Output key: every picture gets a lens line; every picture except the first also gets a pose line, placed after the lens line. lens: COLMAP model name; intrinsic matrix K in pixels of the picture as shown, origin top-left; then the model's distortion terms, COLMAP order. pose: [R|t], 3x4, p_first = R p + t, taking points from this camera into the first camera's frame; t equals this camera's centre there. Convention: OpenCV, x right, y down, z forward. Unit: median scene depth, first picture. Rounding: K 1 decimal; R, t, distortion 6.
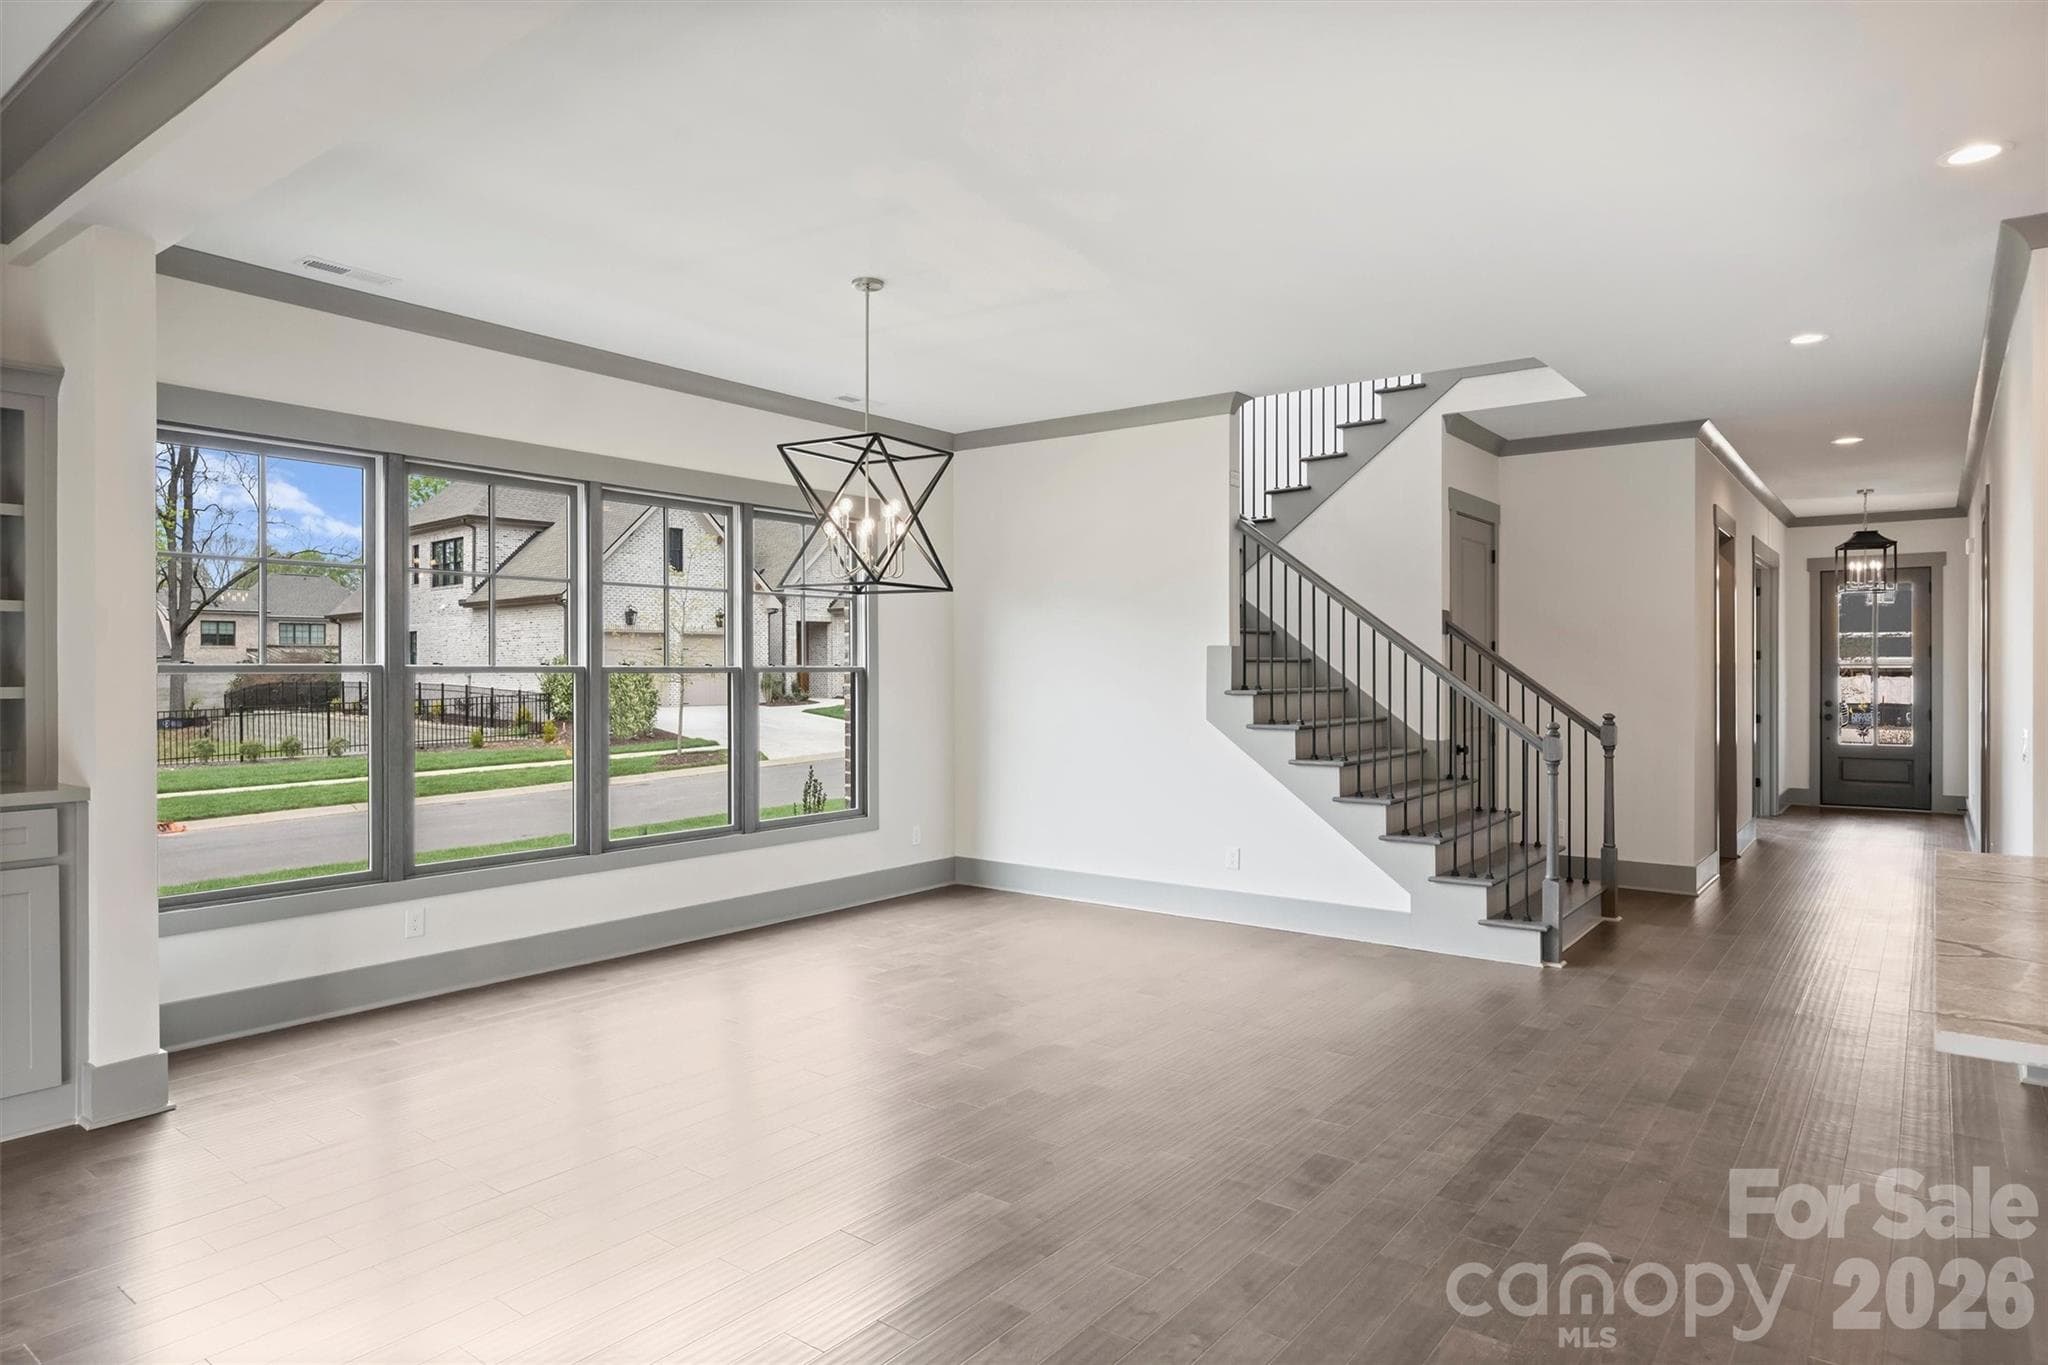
lens RADIAL K [[1201.3, 0, 1020.9], [0, 1201.3, 675.7], [0, 0, 1]] dist [-0.000236, -0.000788]
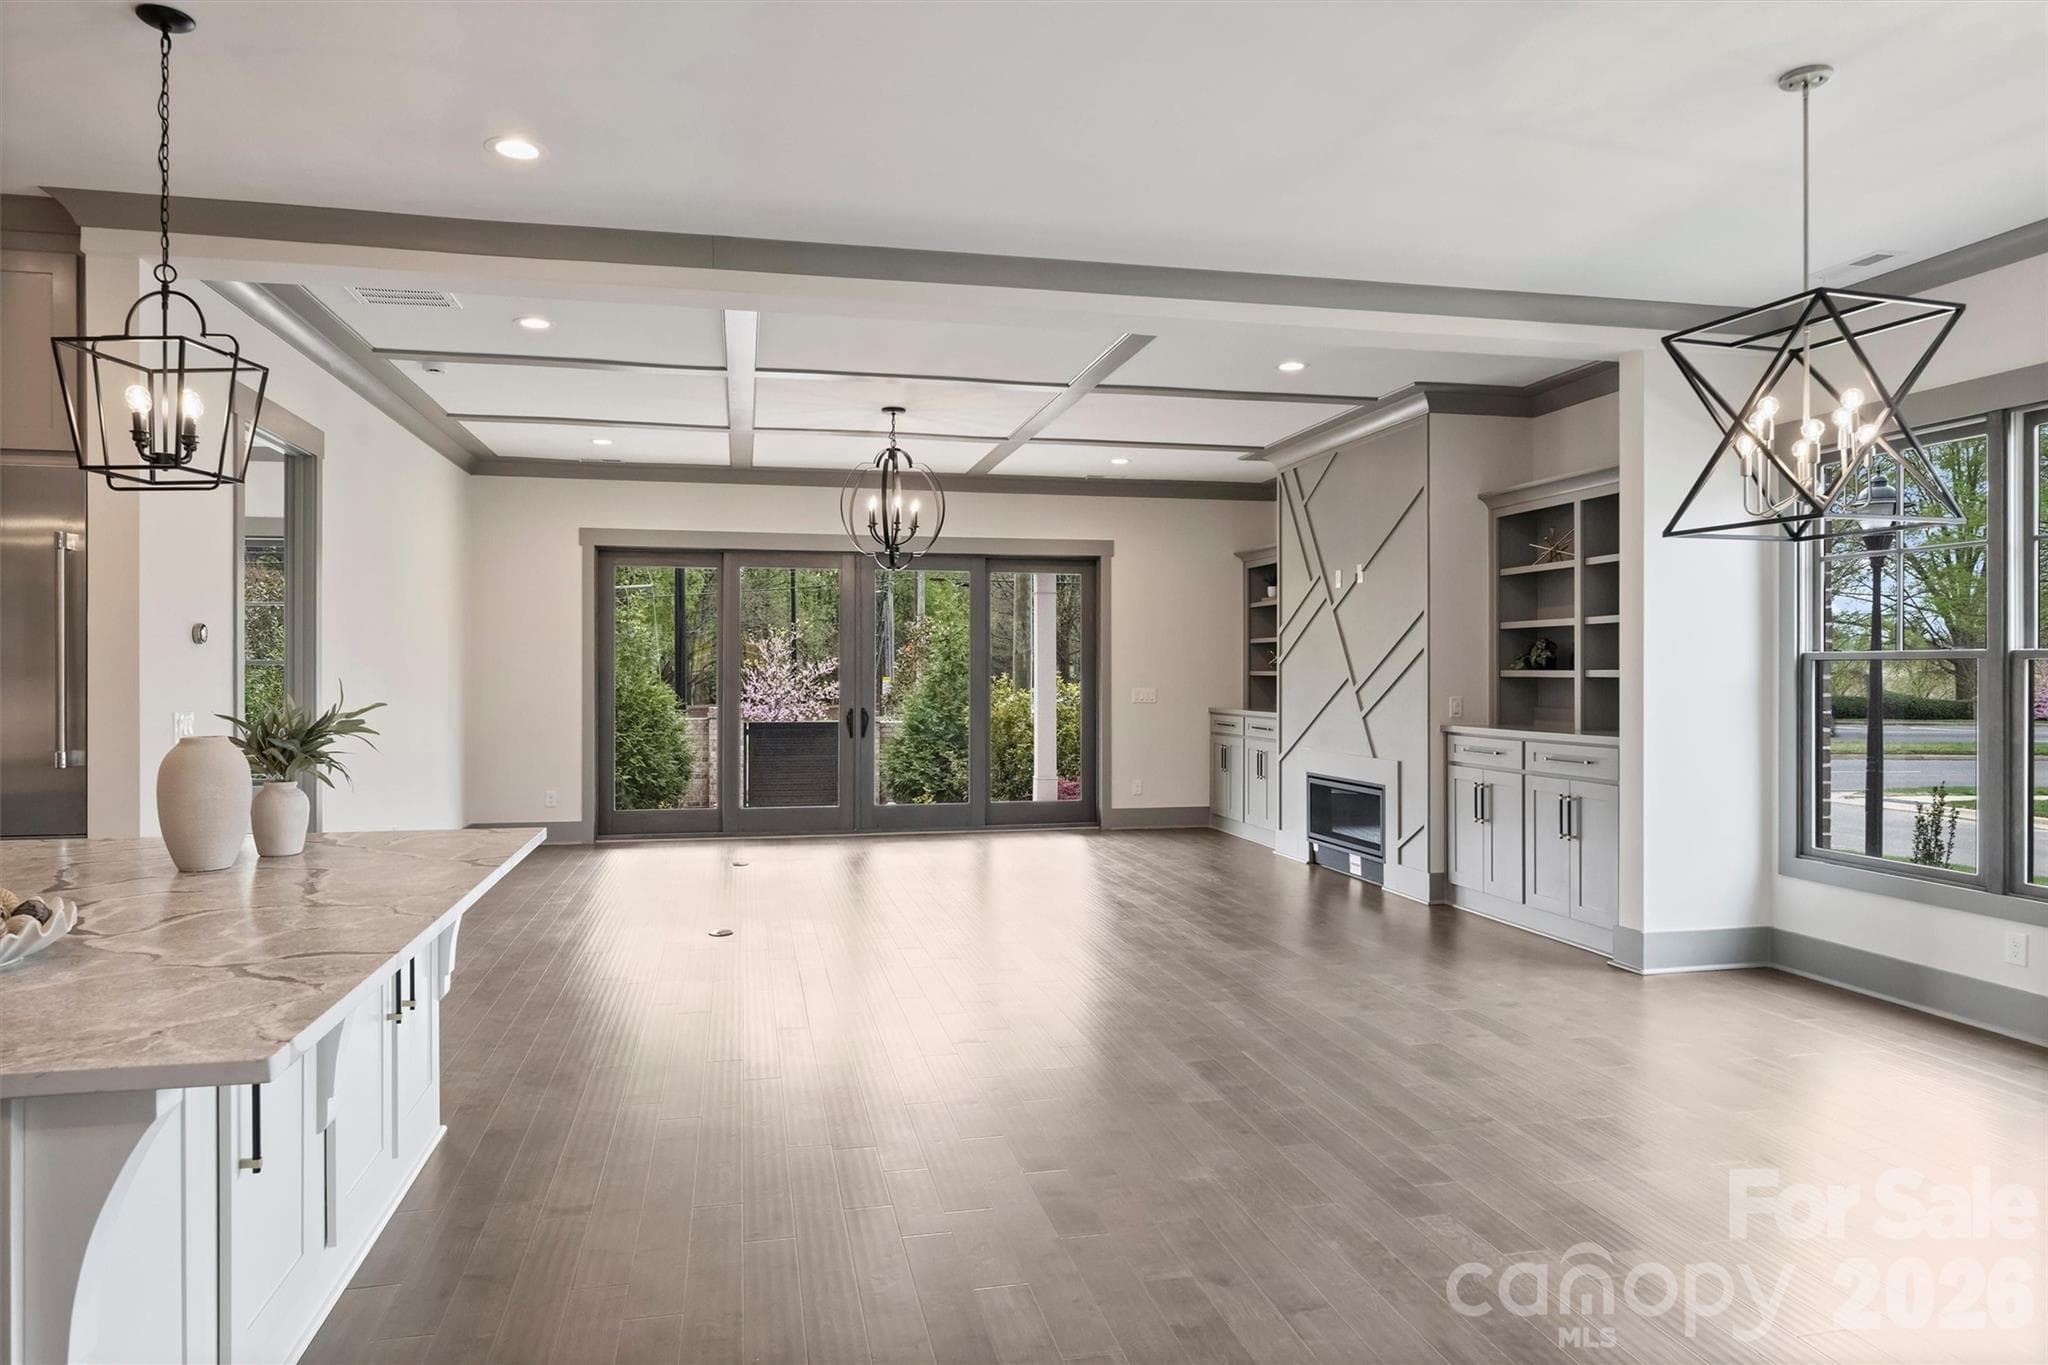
lens RADIAL K [[1280.0, 0, 1014.3], [0, 1280.0, 672.8], [0, 0, 1]] dist [0.002336, 0.000517]
pose [[-0.648768, 0.002167, -0.760983, 0.492751], [-0.004117, 0.999971, 0.006358, 0.003469], [0.760975, 0.007258, -0.648740, 0.780793]]
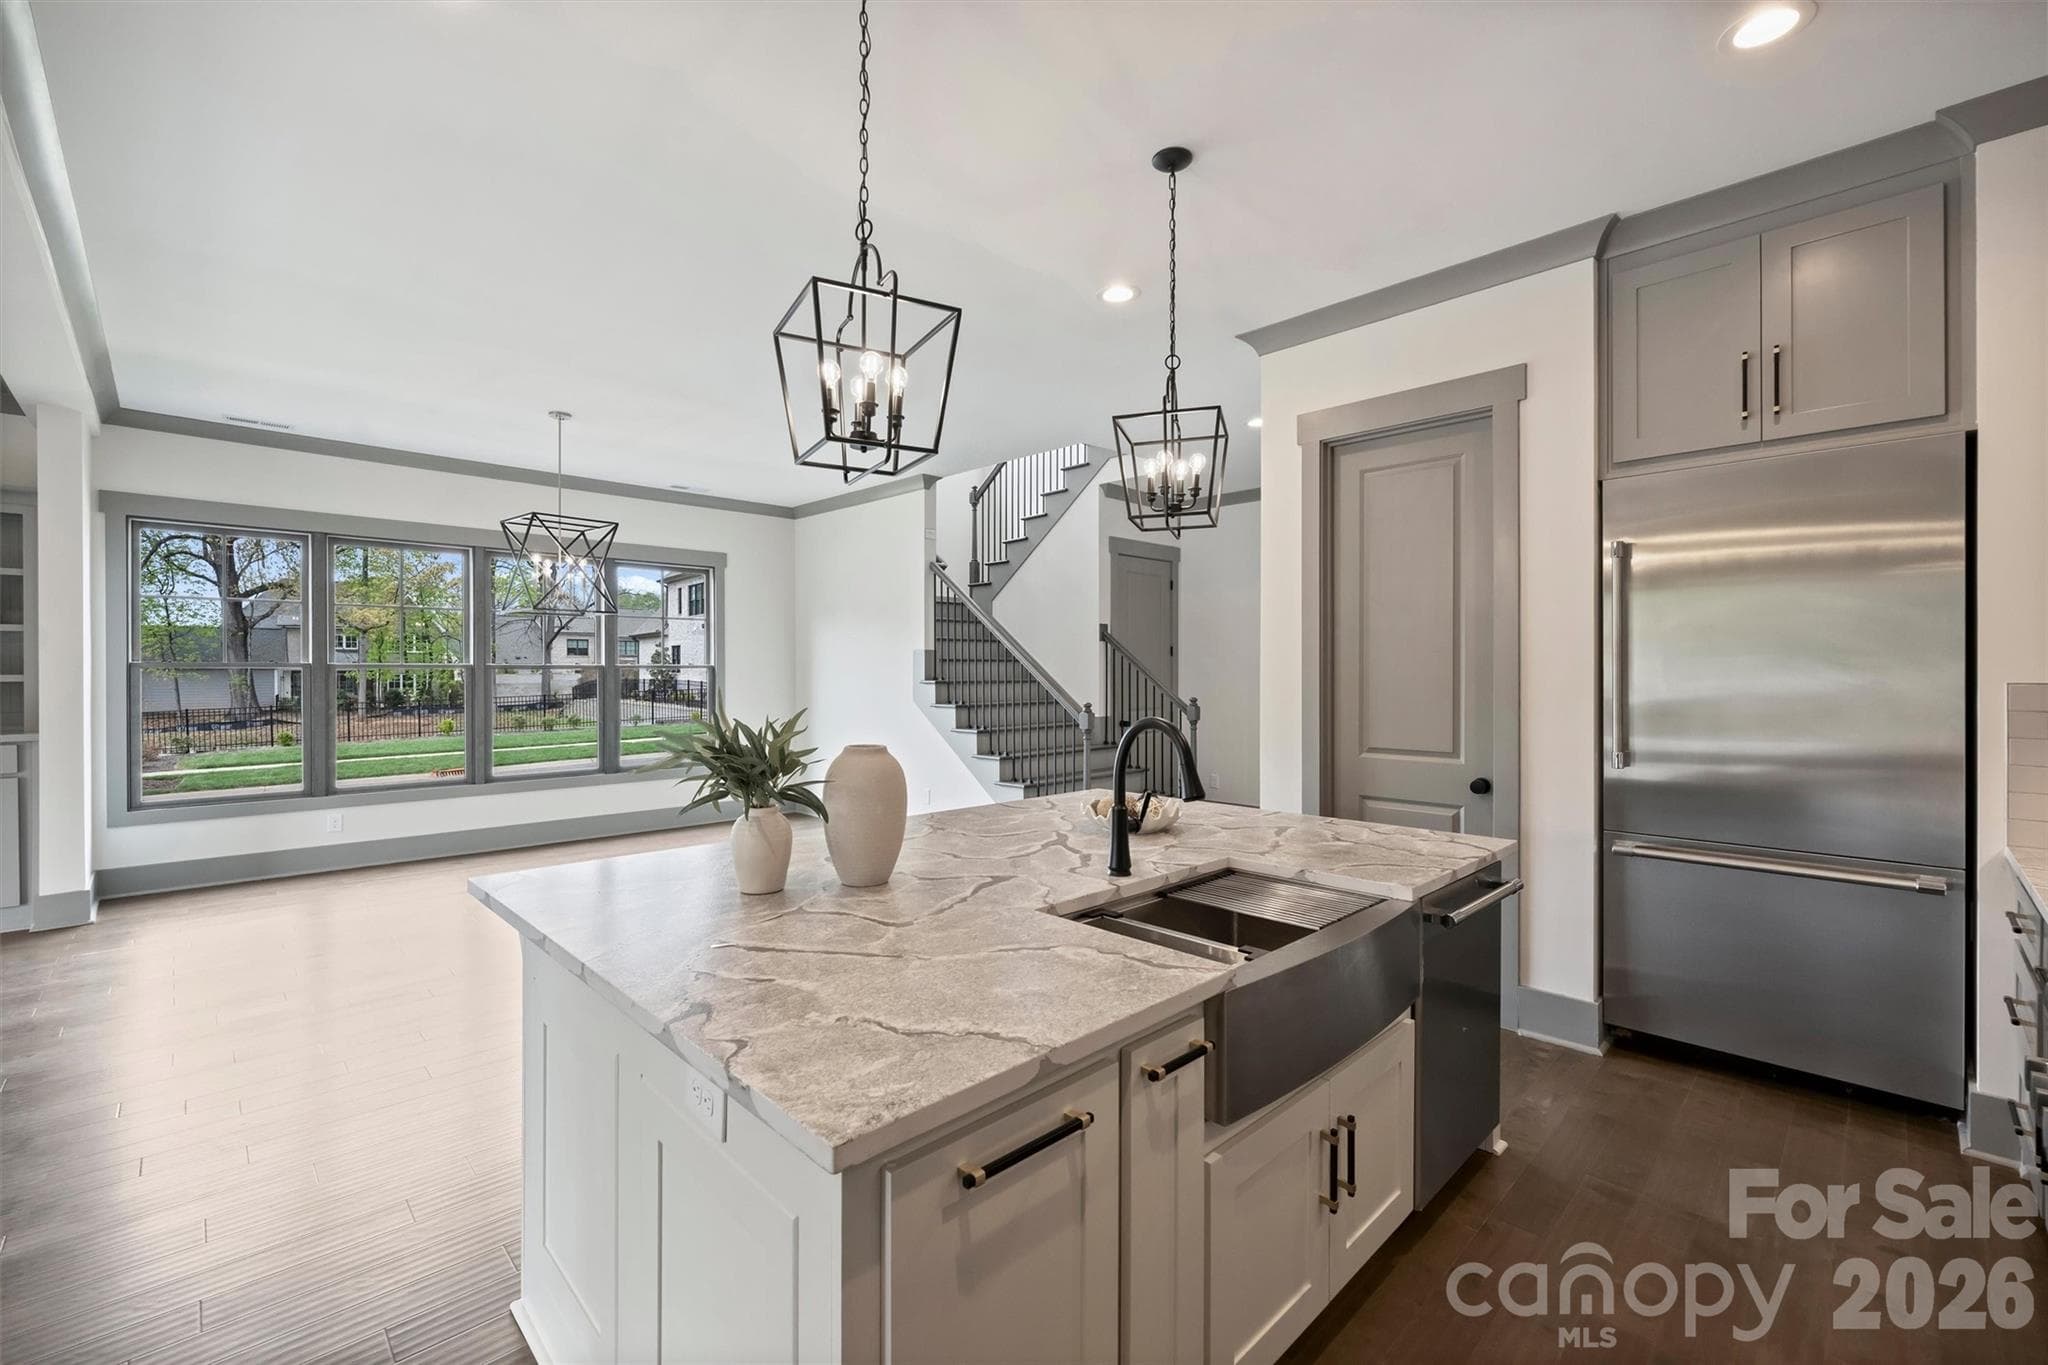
lens RADIAL K [[853.0, 0, 1024.0], [0, 853.0, 682.5], [0, 0, 1]] dist [-0.000423, -0.000304]
pose [[0.989757, 0.000283, -0.142759, 0.428672], [0.000940, 0.999963, 0.008499, 0.006112], [0.142757, -0.008547, 0.989721, -0.002762]]
